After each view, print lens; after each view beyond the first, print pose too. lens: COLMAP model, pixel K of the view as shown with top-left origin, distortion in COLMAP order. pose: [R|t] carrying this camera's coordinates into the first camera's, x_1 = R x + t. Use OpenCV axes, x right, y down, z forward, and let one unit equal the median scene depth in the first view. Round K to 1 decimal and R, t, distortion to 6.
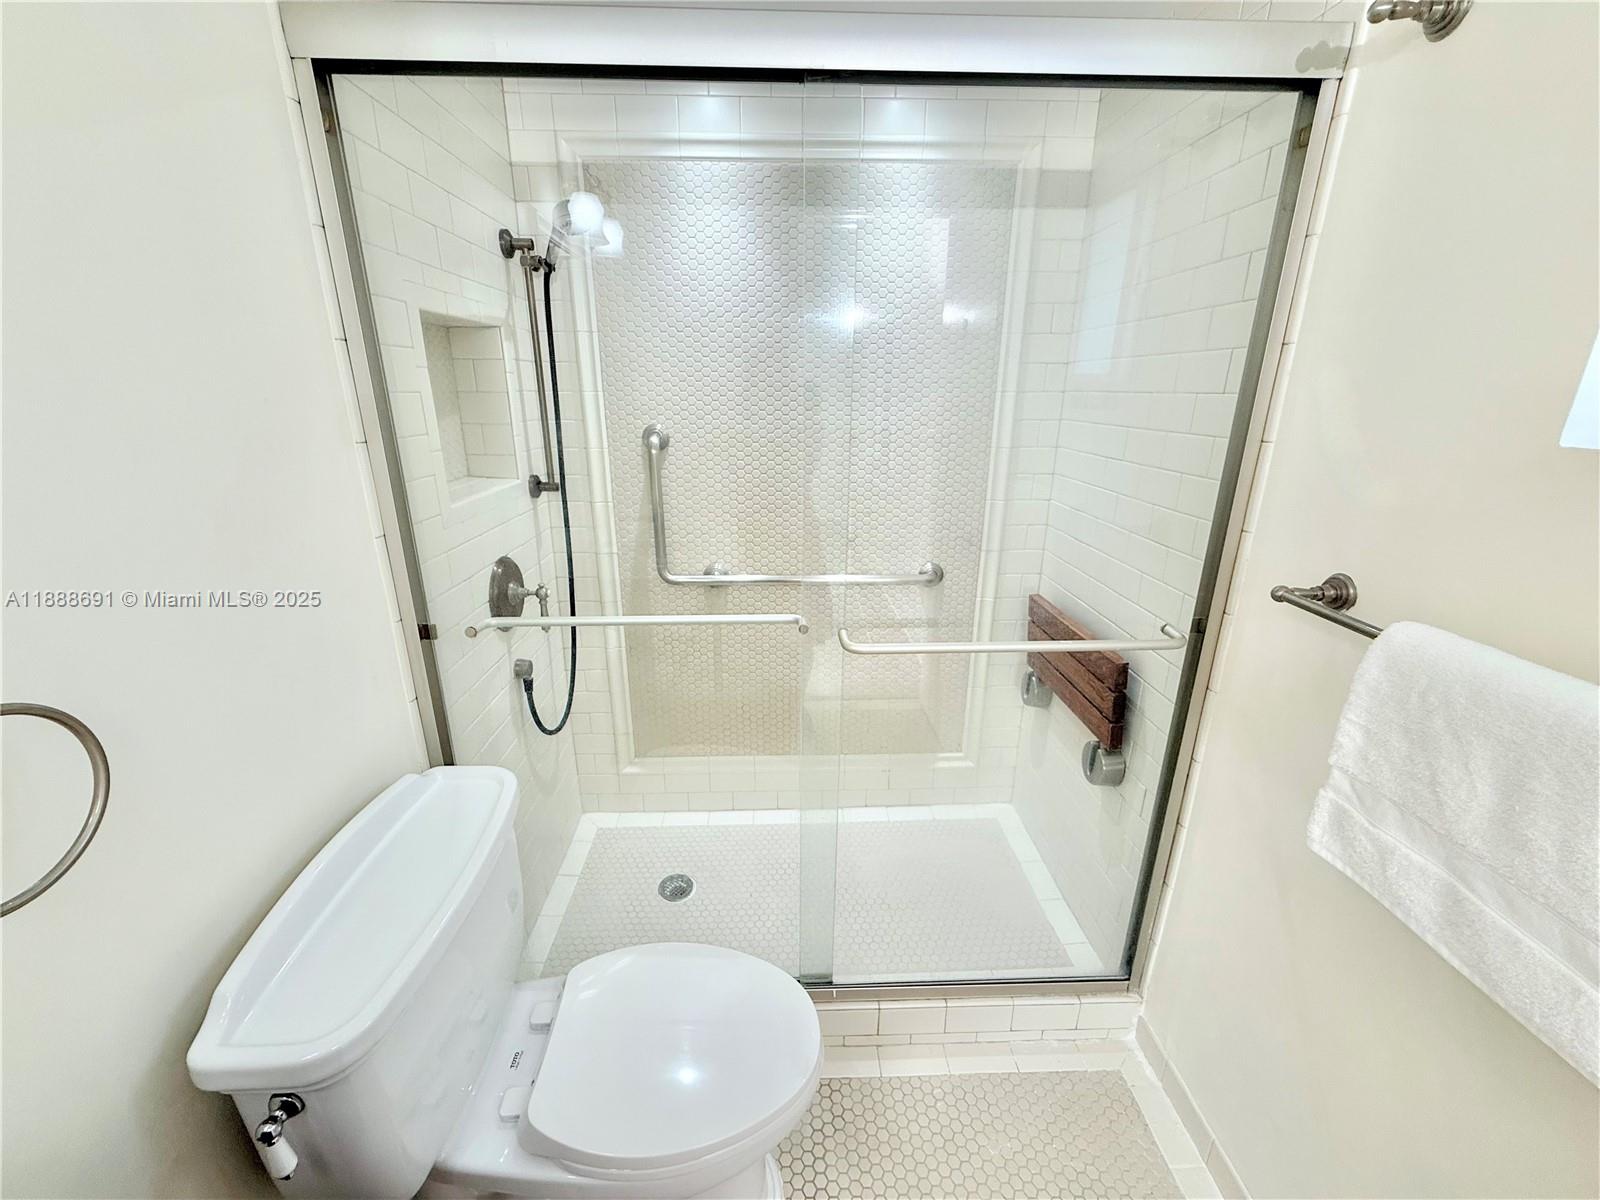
lens RADIAL K [[640.7, 0, 797.0], [0, 640.7, 601.2], [0, 0, 1]] dist [-0.001804, 0.000127]
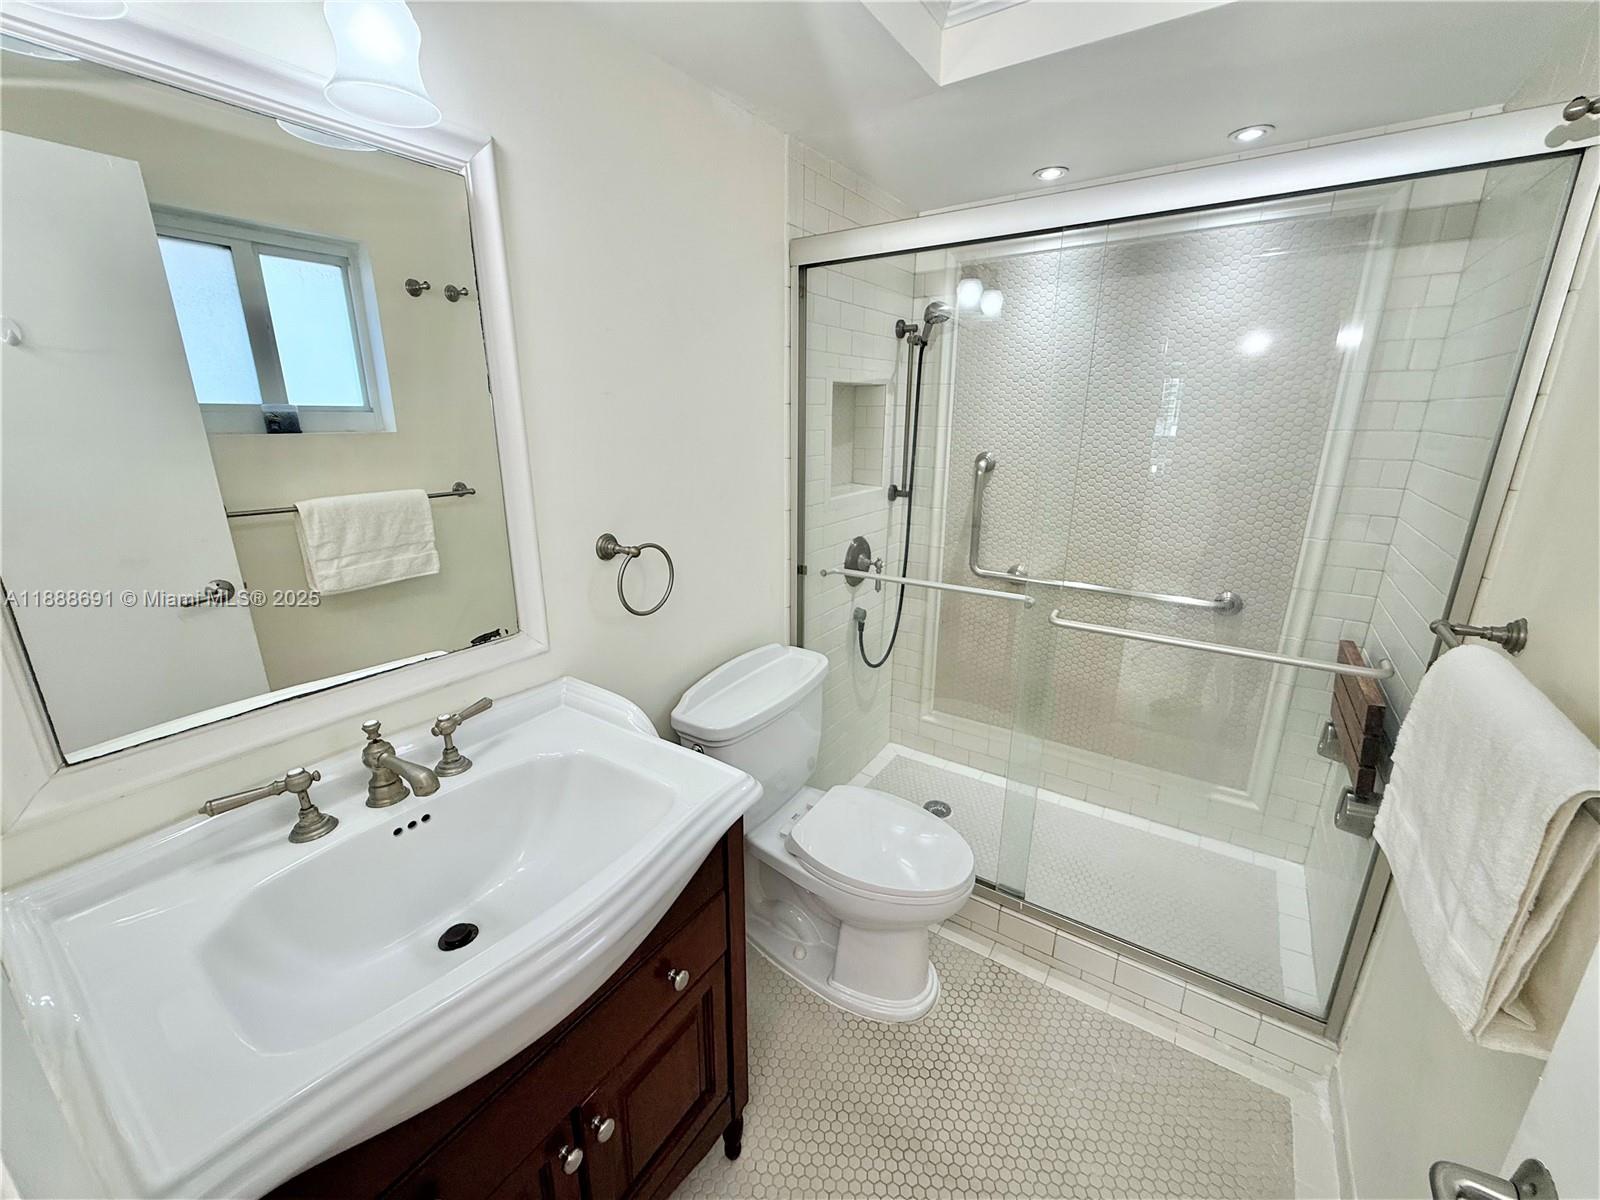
lens RADIAL K [[640.7, 0, 796.5], [0, 640.7, 599.1], [0, 0, 1]] dist [-0.001804, 0.000127]
pose [[0.810478, 0.160114, -0.563462, 0.265592], [-0.179999, 0.983452, 0.020549, 0.064455], [0.557428, 0.084768, 0.825887, -0.283561]]
